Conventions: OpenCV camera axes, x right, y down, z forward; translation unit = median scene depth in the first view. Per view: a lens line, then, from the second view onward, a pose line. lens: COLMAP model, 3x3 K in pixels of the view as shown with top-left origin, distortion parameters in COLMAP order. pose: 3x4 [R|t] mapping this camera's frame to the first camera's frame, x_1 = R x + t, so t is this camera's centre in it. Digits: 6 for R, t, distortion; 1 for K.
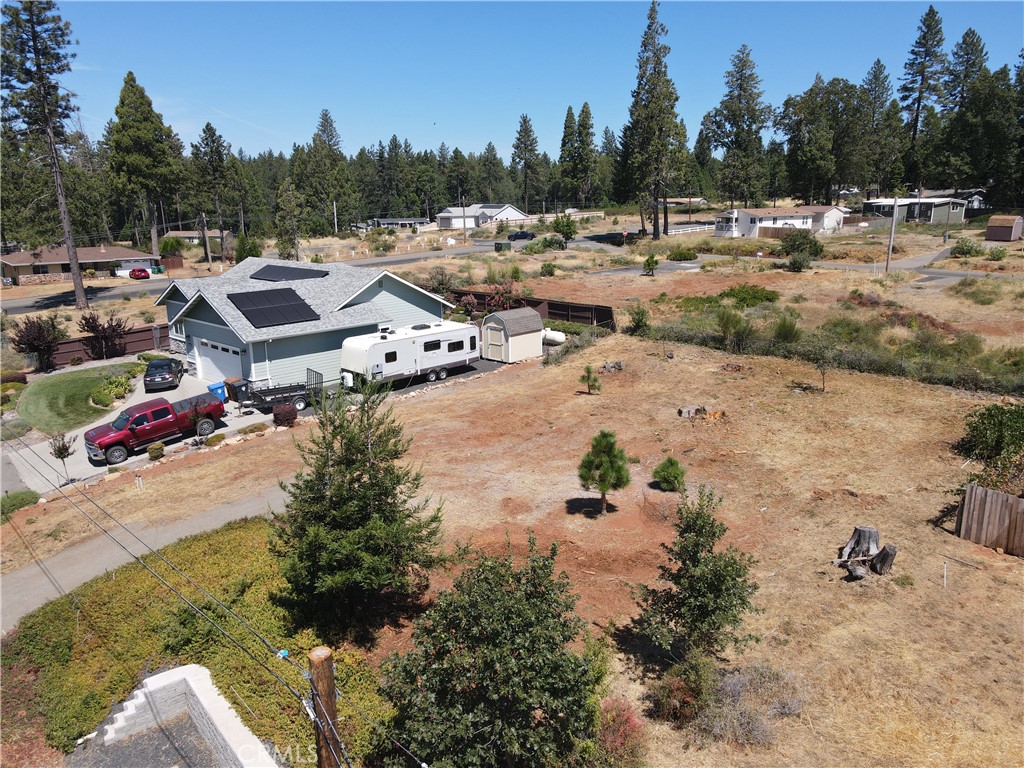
lens RADIAL K [[749.4, 0, 507.4], [0, 749.4, 386.1], [0, 0, 1]] dist [0.012306, 0.011683]
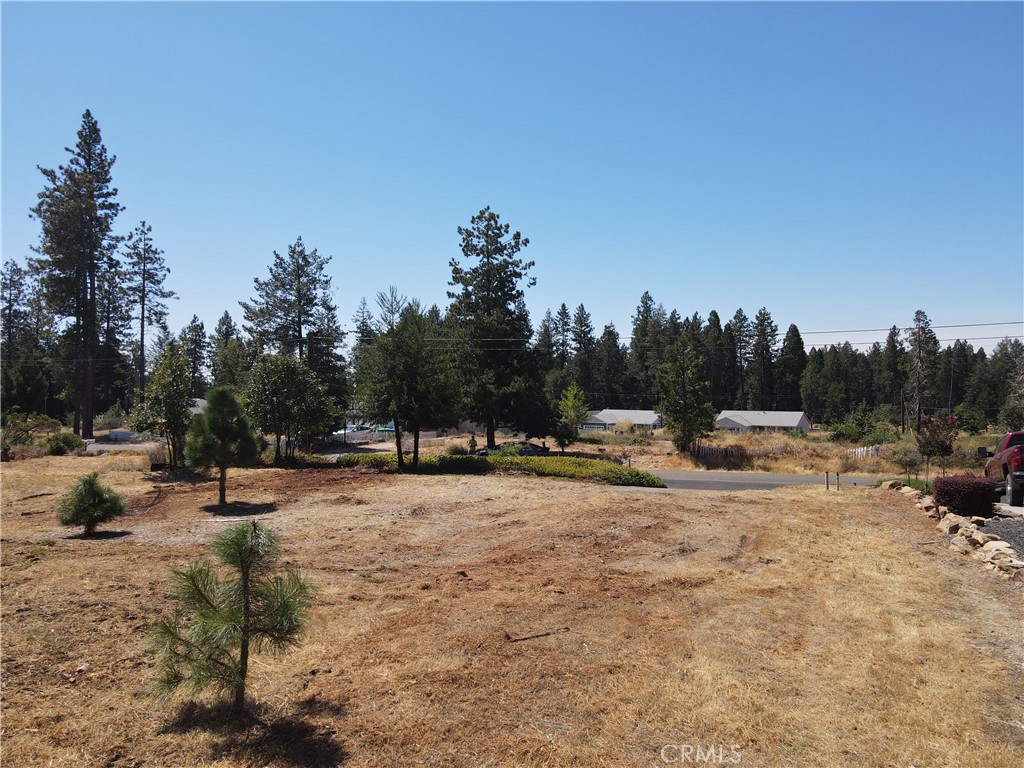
lens RADIAL K [[749.4, 0, 509.8], [0, 749.4, 387.2], [0, 0, 1]] dist [0.012306, 0.011683]
pose [[-0.900797, 0.018837, -0.433831, 0.115900], [-0.092234, 0.967963, 0.233540, -0.086459], [0.424332, 0.250386, -0.870201, 1.052819]]
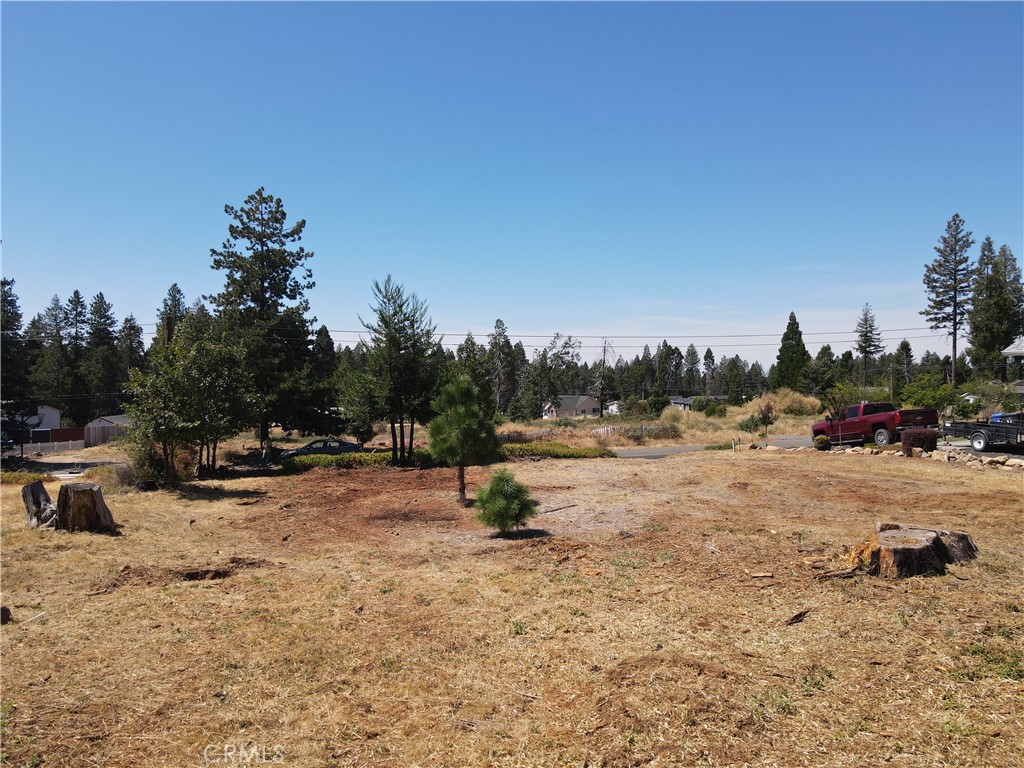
lens RADIAL K [[749.4, 0, 509.9], [0, 749.4, 378.3], [0, 0, 1]] dist [0.012306, 0.011683]
pose [[-0.428182, 0.018104, -0.903511, 0.448905], [-0.206649, 0.971347, 0.117396, -0.020296], [0.879748, 0.236977, -0.412172, 0.783708]]
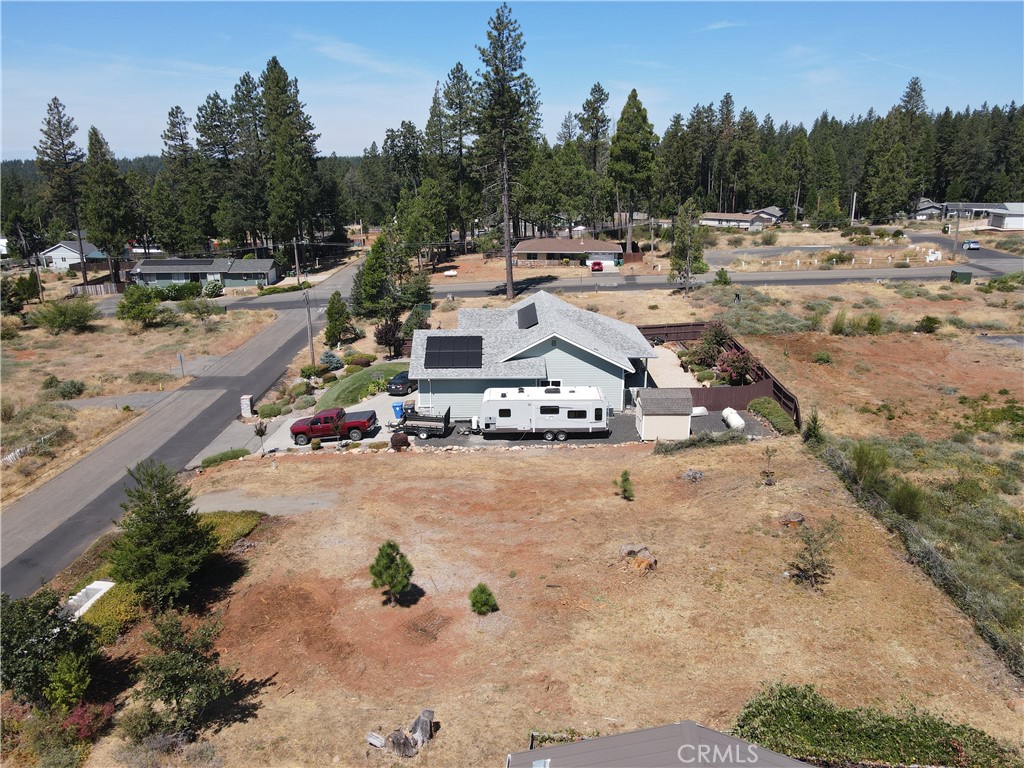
lens RADIAL K [[749.4, 0, 508.0], [0, 749.4, 384.4], [0, 0, 1]] dist [0.012306, 0.011683]
pose [[0.694285, 0.216212, -0.686455, 0.612087], [-0.176036, 0.975852, 0.129320, -0.223007], [0.697839, 0.031056, 0.715581, 0.147959]]
